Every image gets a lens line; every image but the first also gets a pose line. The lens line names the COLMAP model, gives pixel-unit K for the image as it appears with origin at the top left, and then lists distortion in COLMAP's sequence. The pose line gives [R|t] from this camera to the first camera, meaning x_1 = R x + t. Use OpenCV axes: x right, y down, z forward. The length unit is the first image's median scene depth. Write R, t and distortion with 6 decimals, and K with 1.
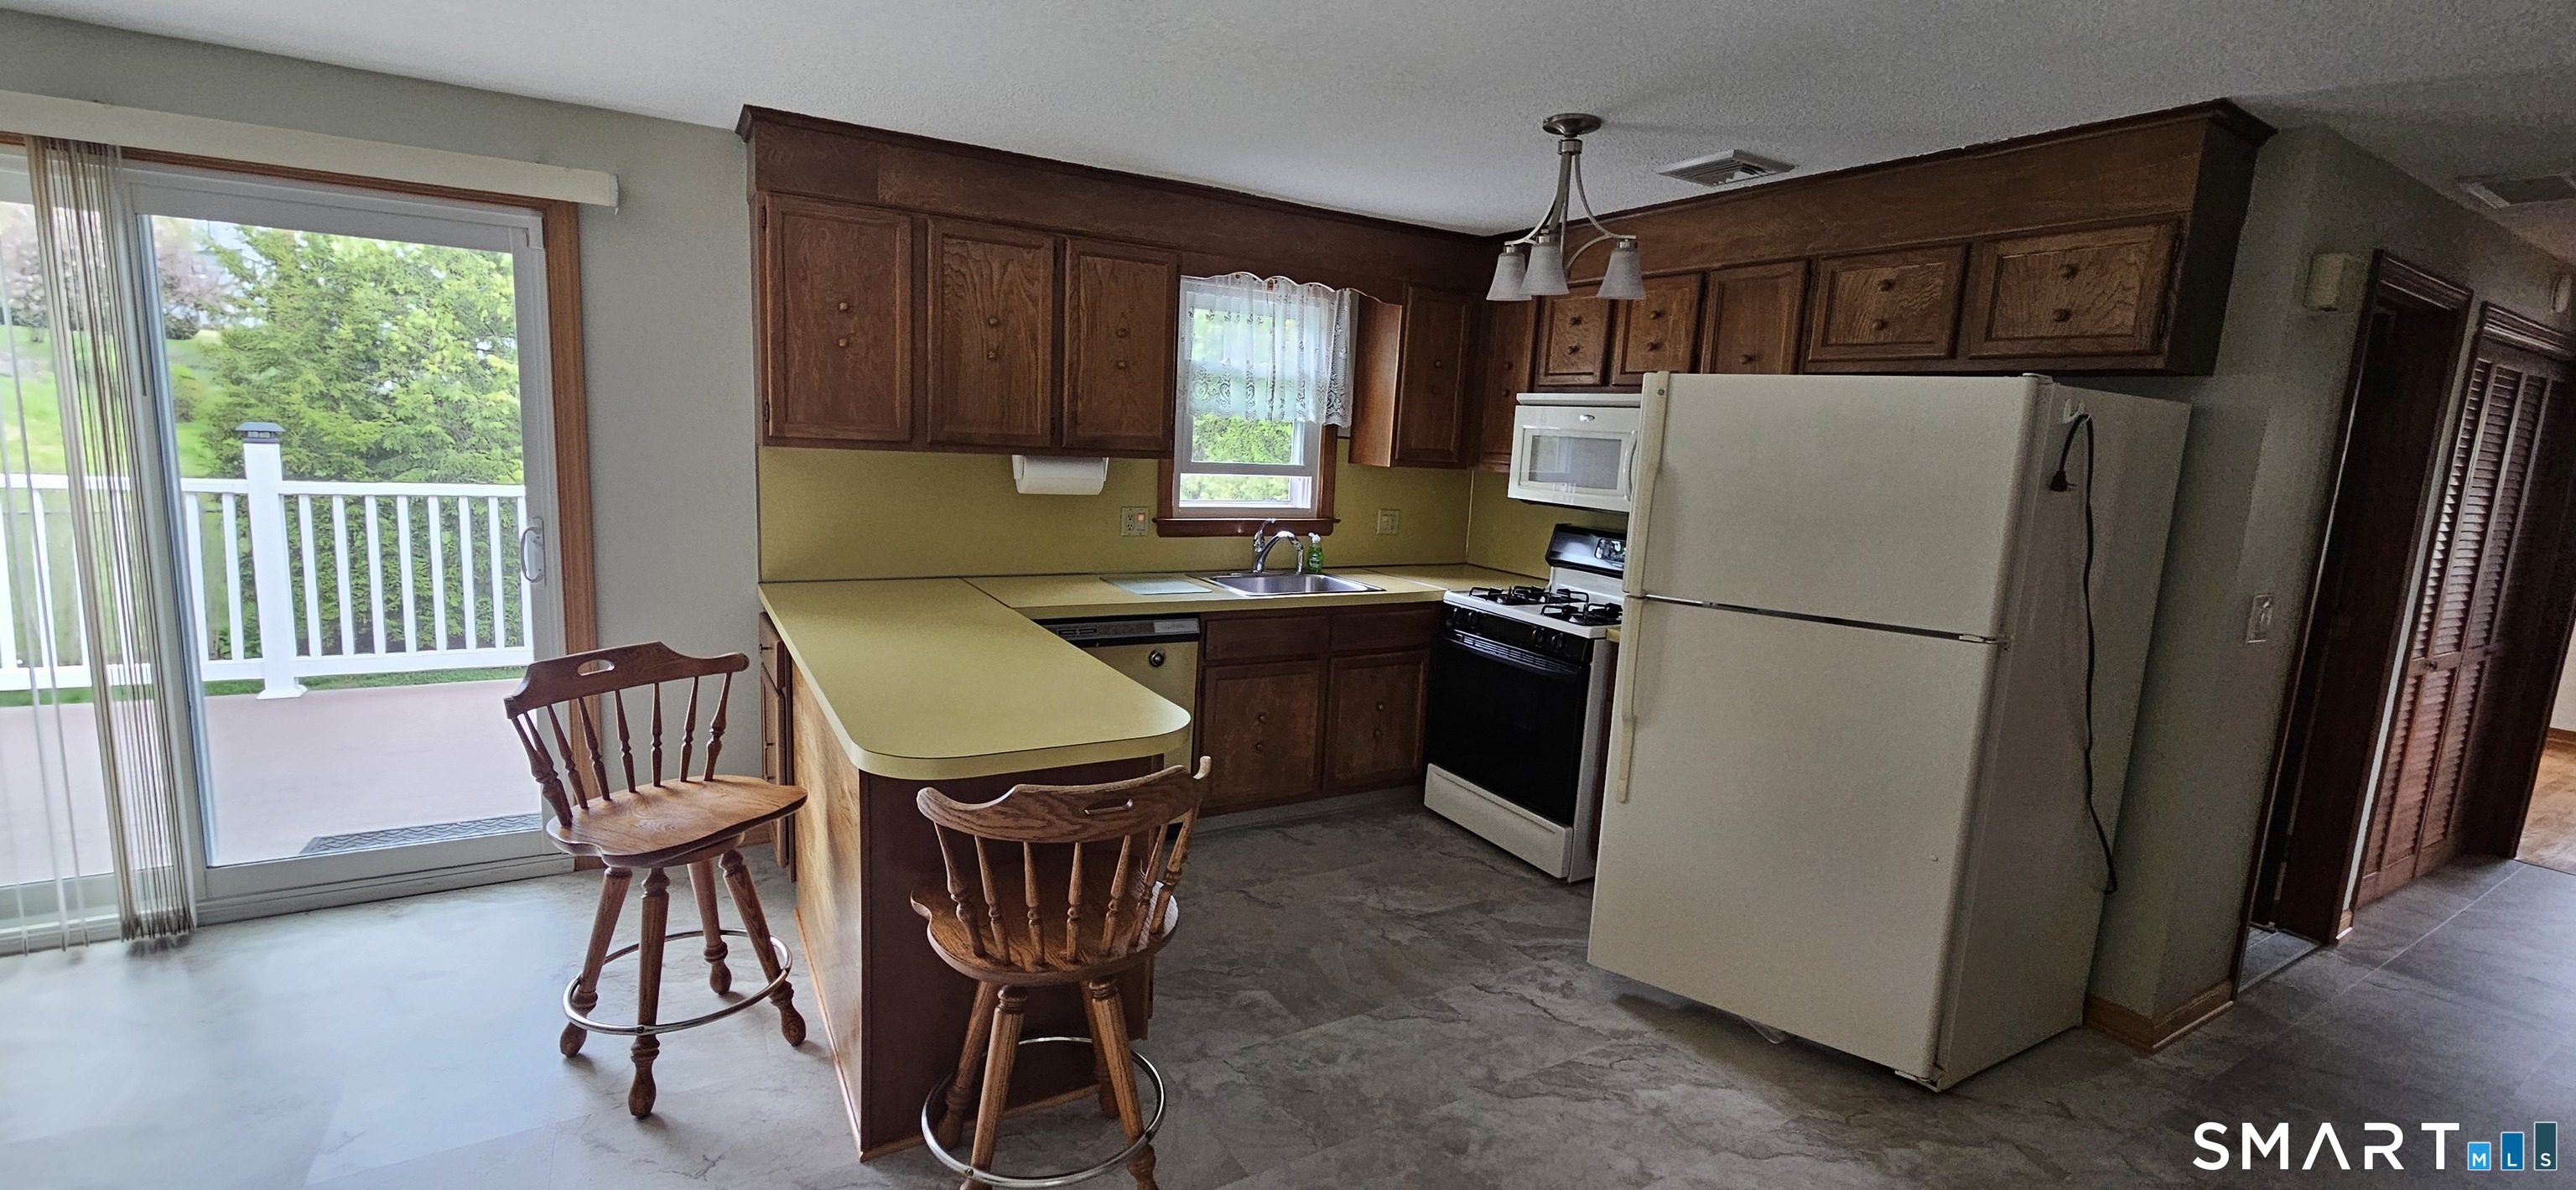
lens RADIAL K [[1056.9, 0, 1275.3], [0, 1056.9, 598.2], [0, 0, 1]] dist [-0.003063, 0.000605]
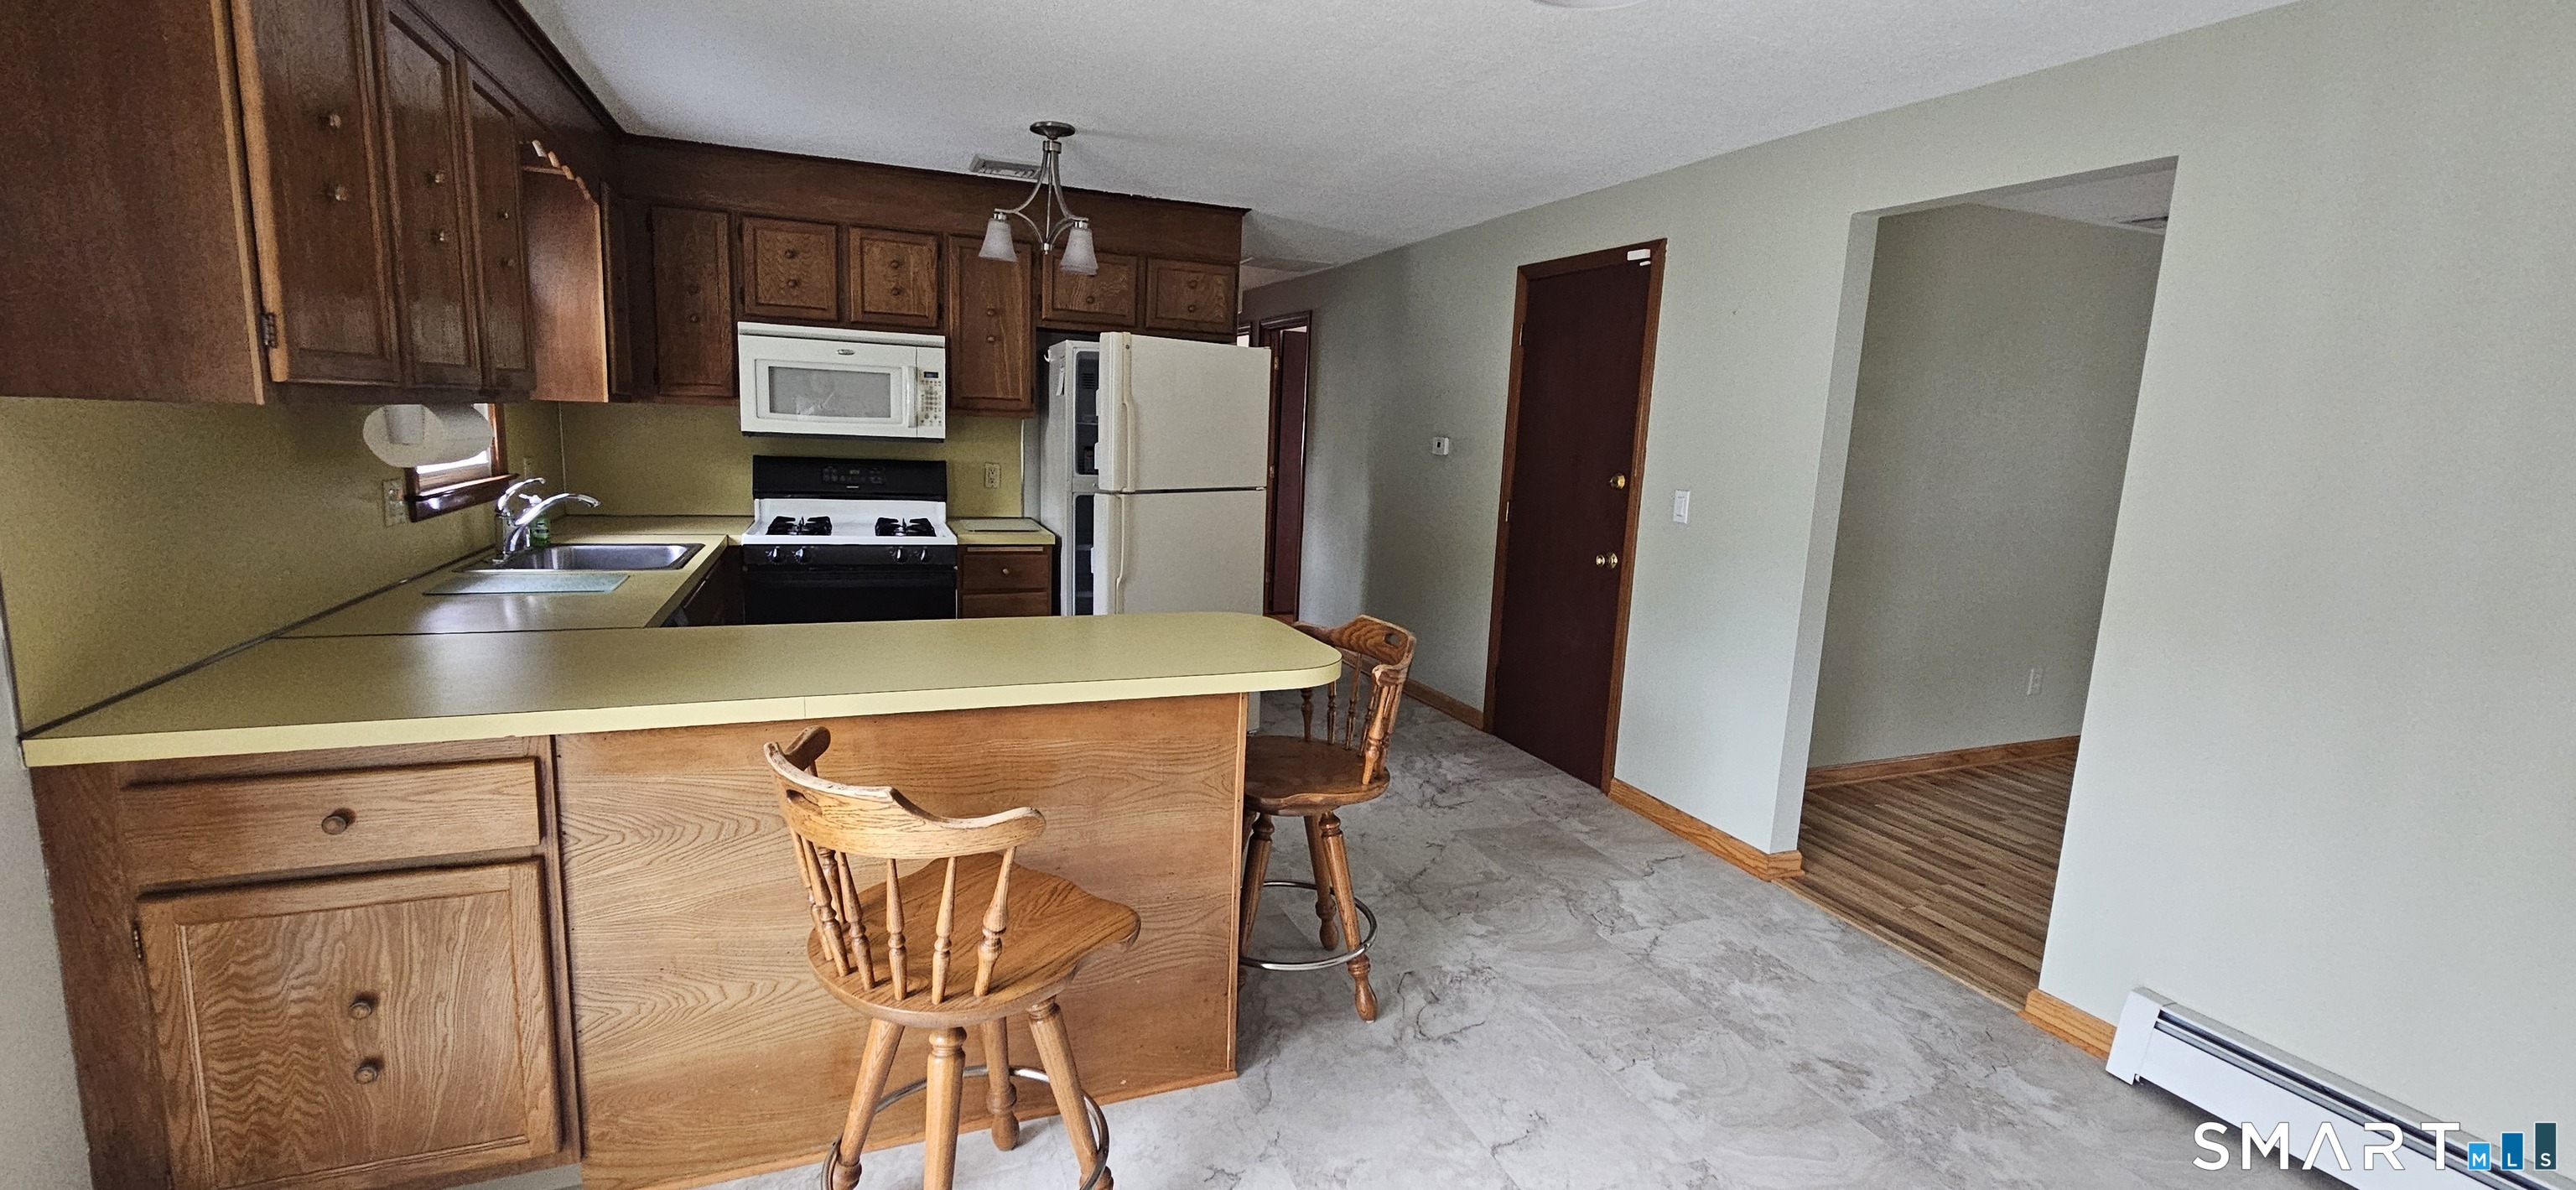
lens RADIAL K [[1056.9, 0, 1288.9], [0, 1056.9, 591.2], [0, 0, 1]] dist [-0.003063, 0.000605]
pose [[0.143546, -0.202951, 0.968610, -0.778963], [0.122391, 0.974873, 0.186125, -0.083315], [-0.982046, 0.091832, 0.164779, 0.428267]]
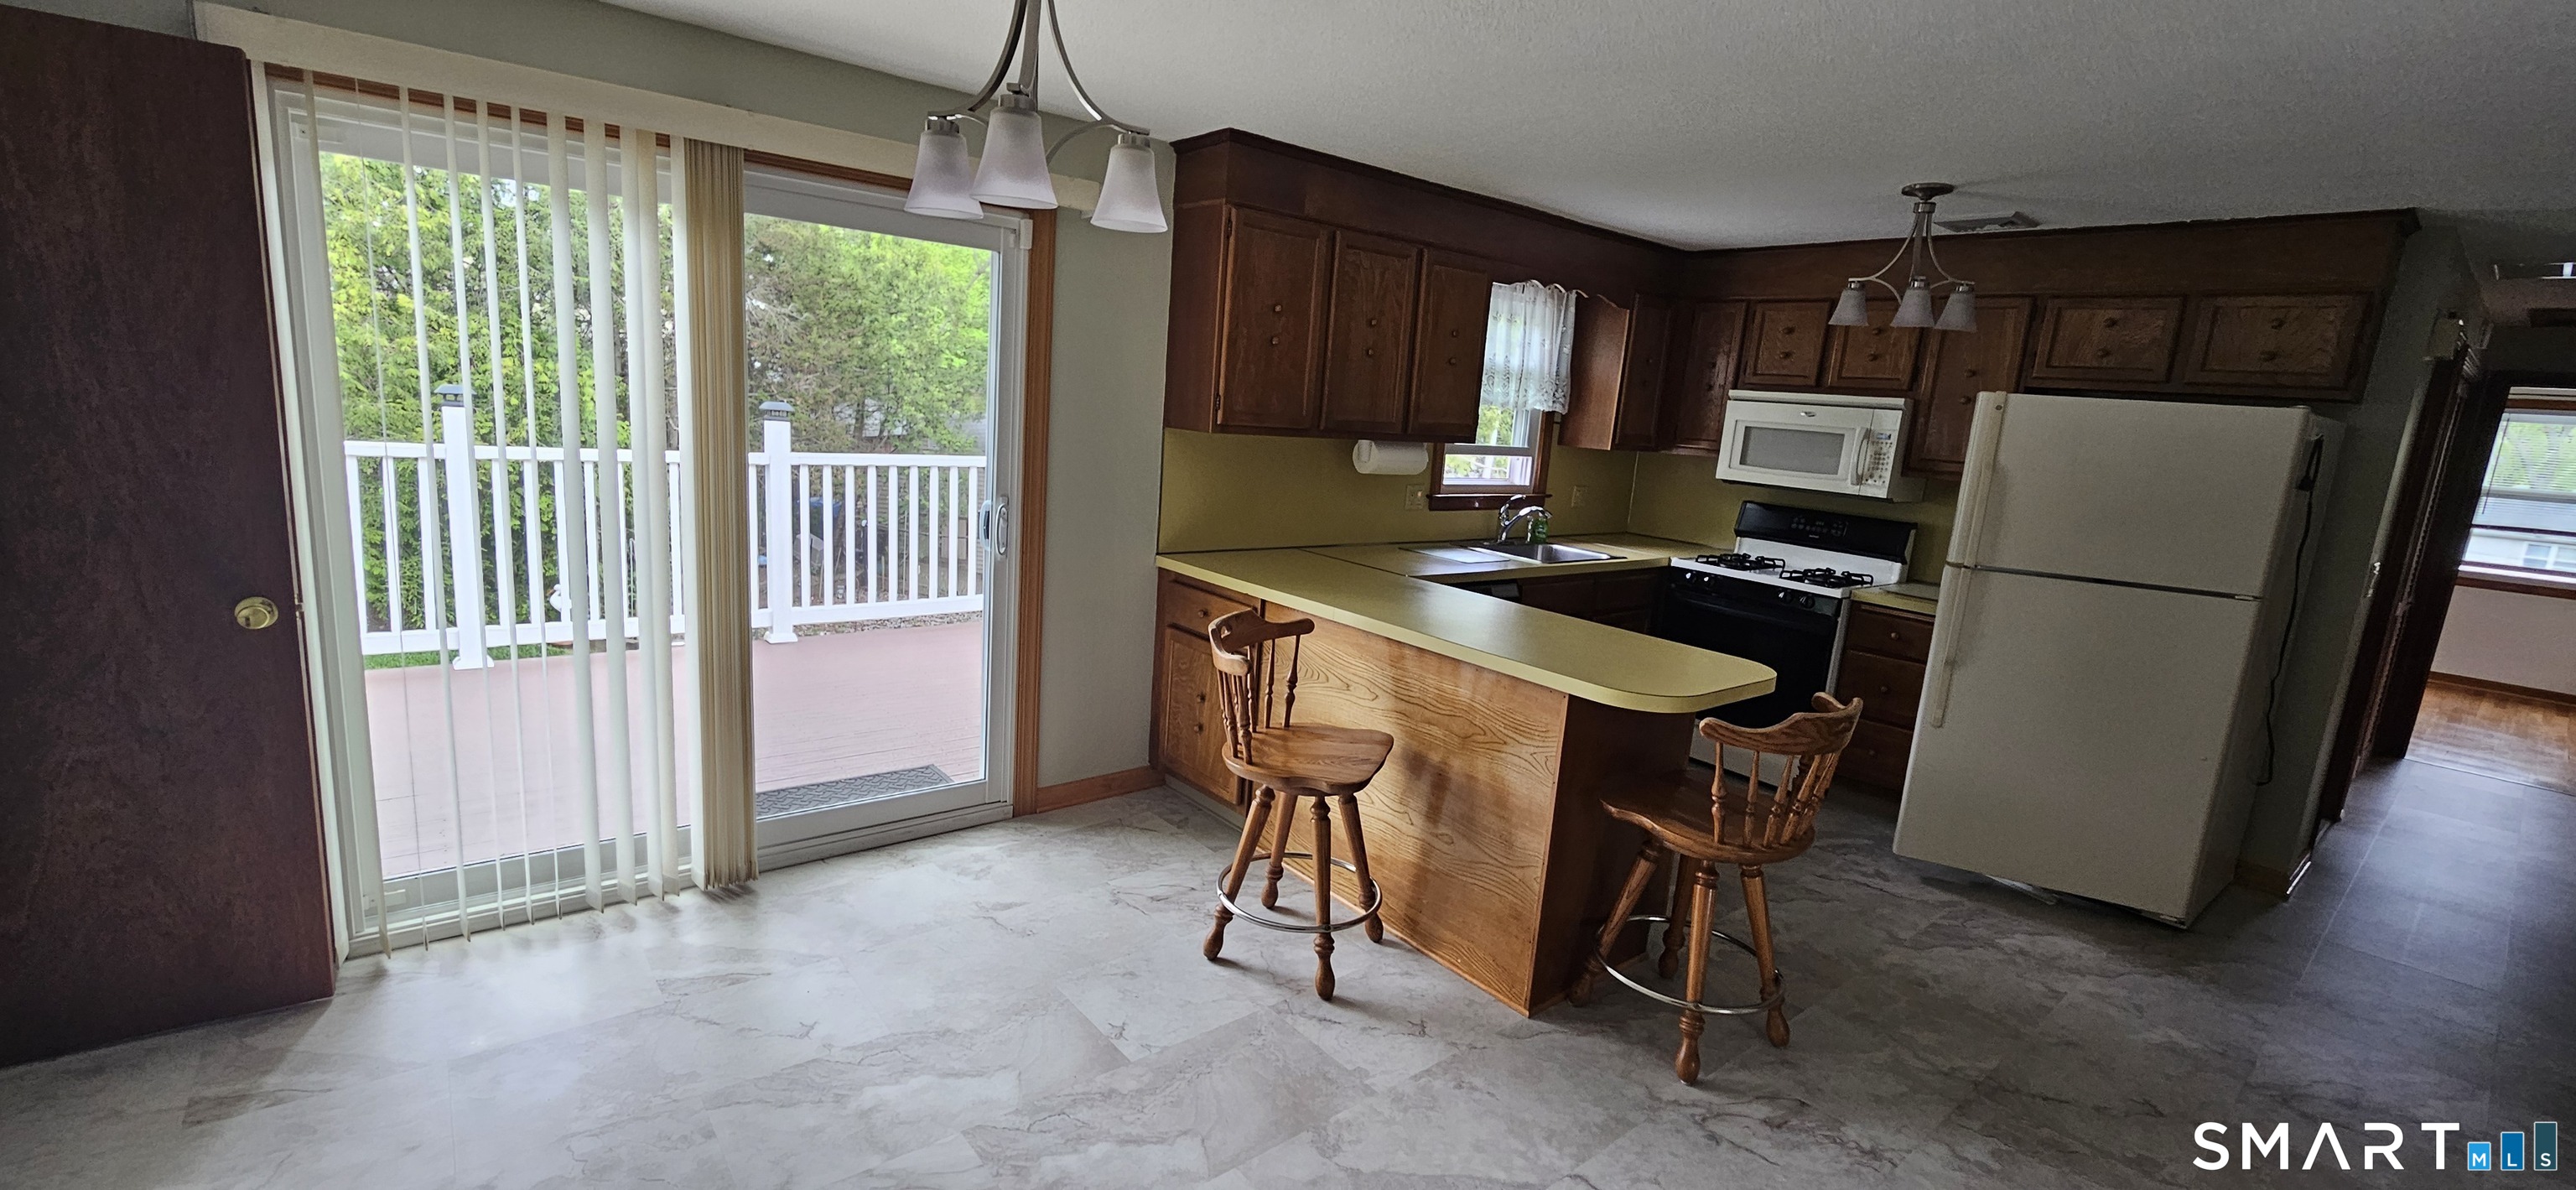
lens RADIAL K [[1056.9, 0, 1273.8], [0, 1056.9, 601.8], [0, 0, 1]] dist [-0.003063, 0.000605]
pose [[0.988656, -0.008617, 0.149951, -0.517194], [0.002100, 0.999049, 0.043562, -0.012321], [-0.150184, -0.042752, 0.987733, -0.107652]]
